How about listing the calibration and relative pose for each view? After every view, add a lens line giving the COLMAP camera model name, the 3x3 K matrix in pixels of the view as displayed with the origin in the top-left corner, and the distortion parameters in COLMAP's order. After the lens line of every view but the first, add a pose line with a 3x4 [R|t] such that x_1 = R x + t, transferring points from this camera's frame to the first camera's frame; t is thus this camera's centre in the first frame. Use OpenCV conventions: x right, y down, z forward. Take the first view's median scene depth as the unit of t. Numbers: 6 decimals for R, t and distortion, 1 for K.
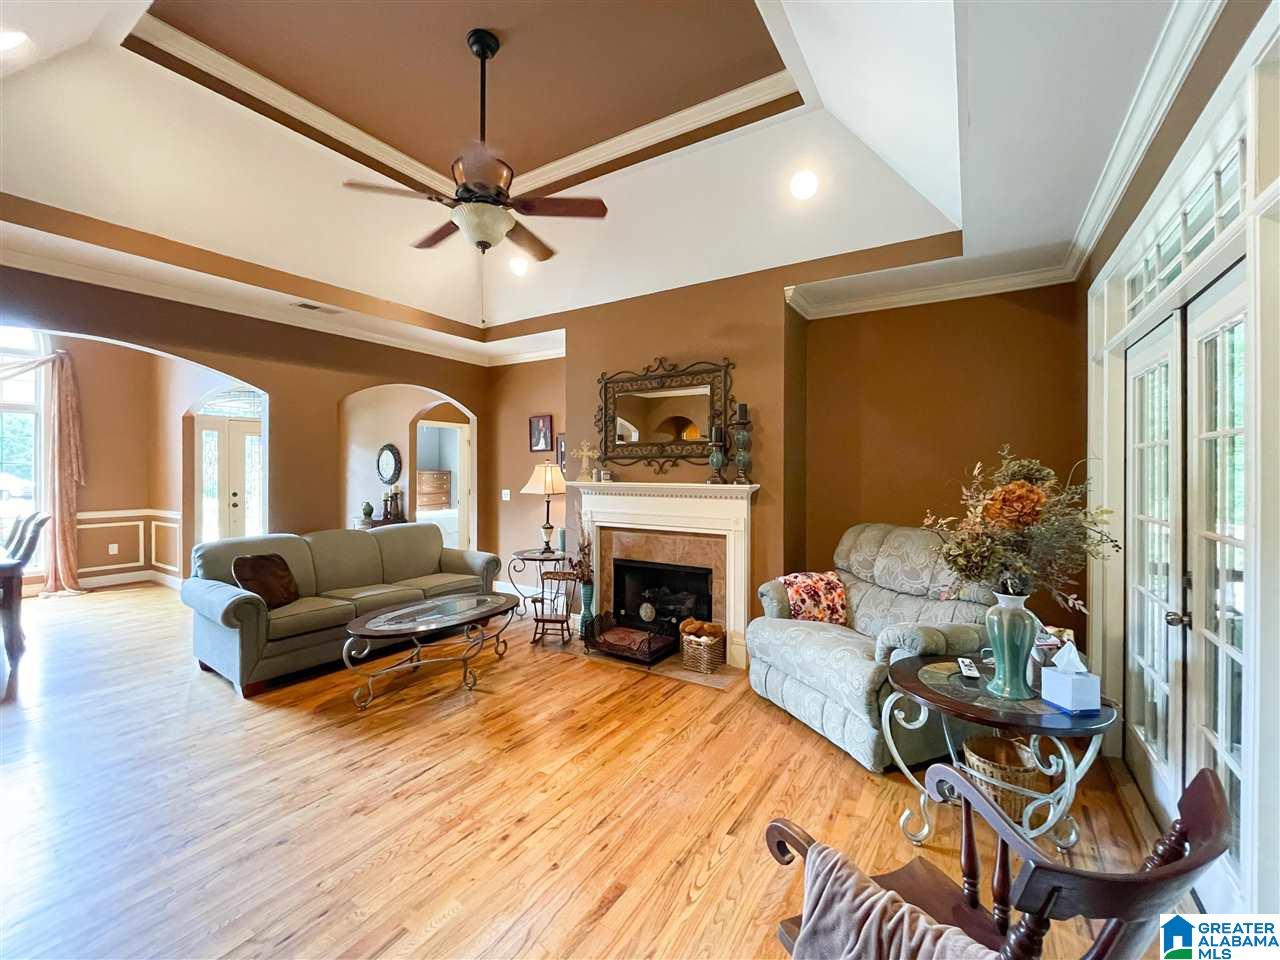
lens RADIAL K [[530.1, 0, 627.7], [0, 530.1, 472.0], [0, 0, 1]] dist [-0.010263, 0.001568]
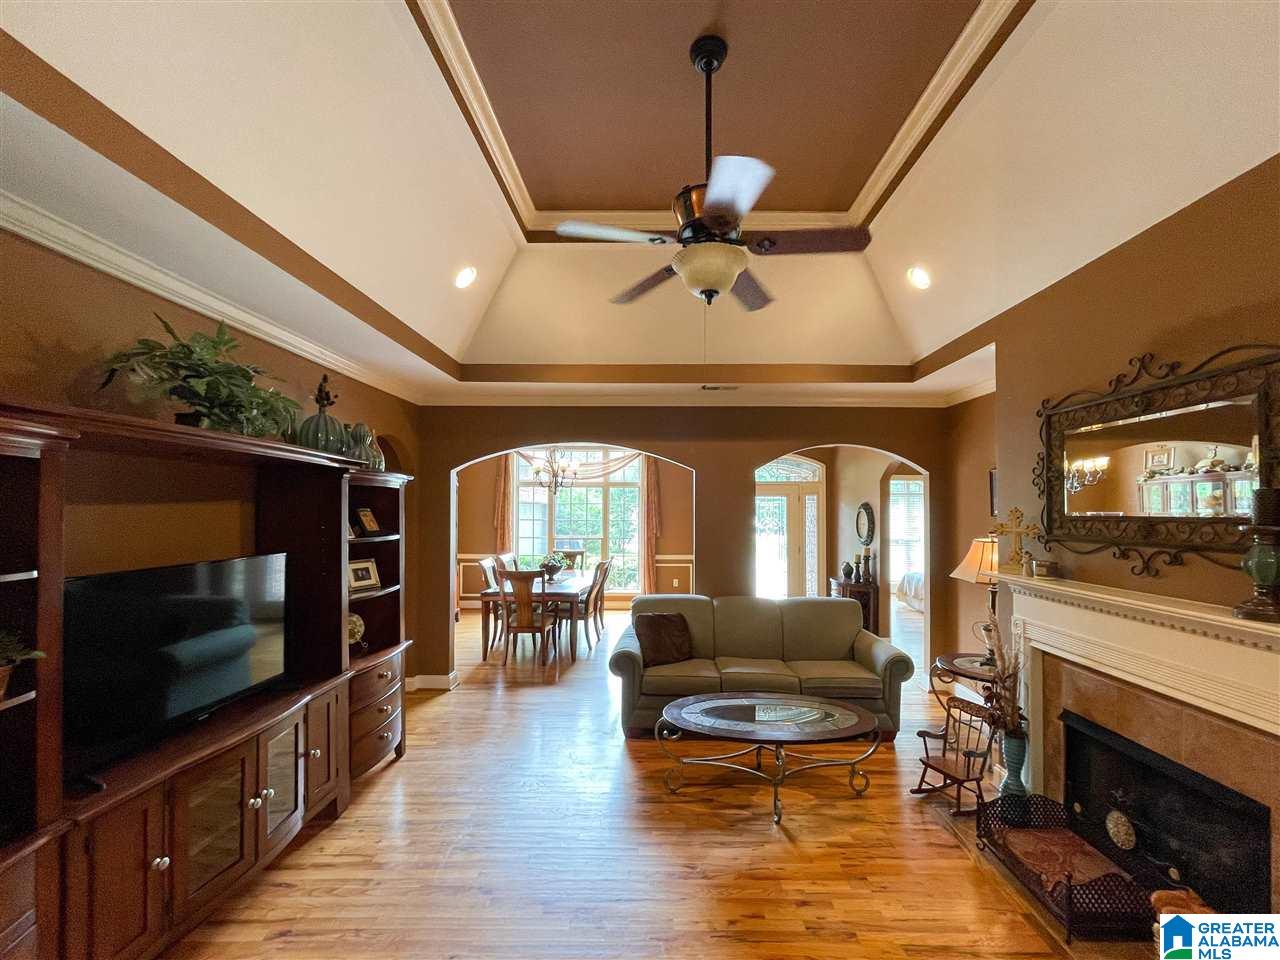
lens RADIAL K [[530.1, 0, 660.1], [0, 530.1, 503.0], [0, 0, 1]] dist [-0.010263, 0.001568]
pose [[0.546859, -0.010911, -0.837154, 0.222980], [-0.007634, 0.999809, -0.018018, -0.053107], [0.837190, 0.016244, 0.546671, 0.294698]]
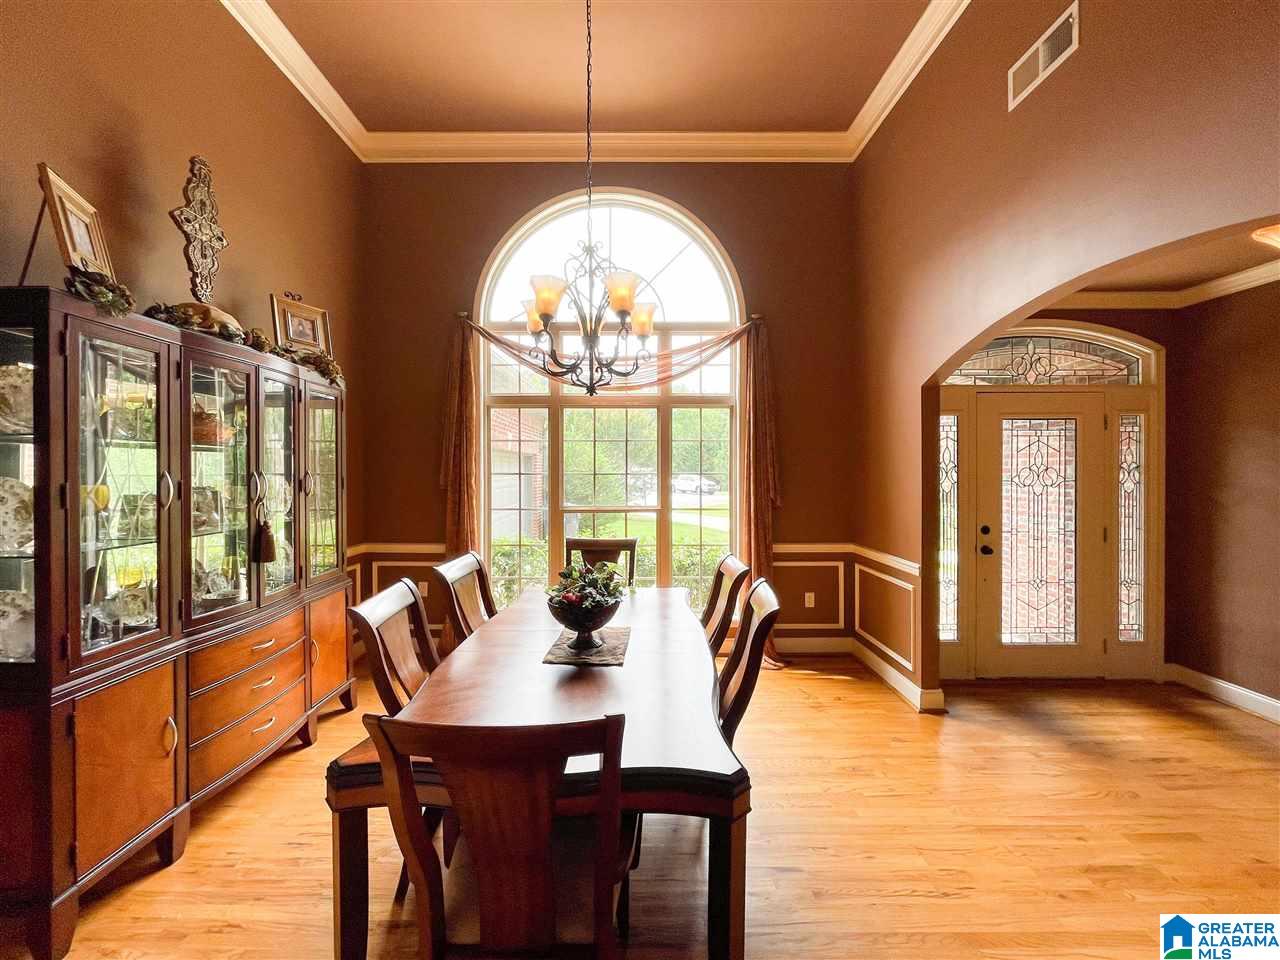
lens RADIAL K [[530.1, 0, 638.1], [0, 530.1, 474.8], [0, 0, 1]] dist [-0.010263, 0.001568]
pose [[0.544055, 0.005394, -0.839032, -0.747078], [-0.001002, 0.999983, 0.005779, -0.025188], [0.839049, -0.002304, 0.544051, 0.629212]]
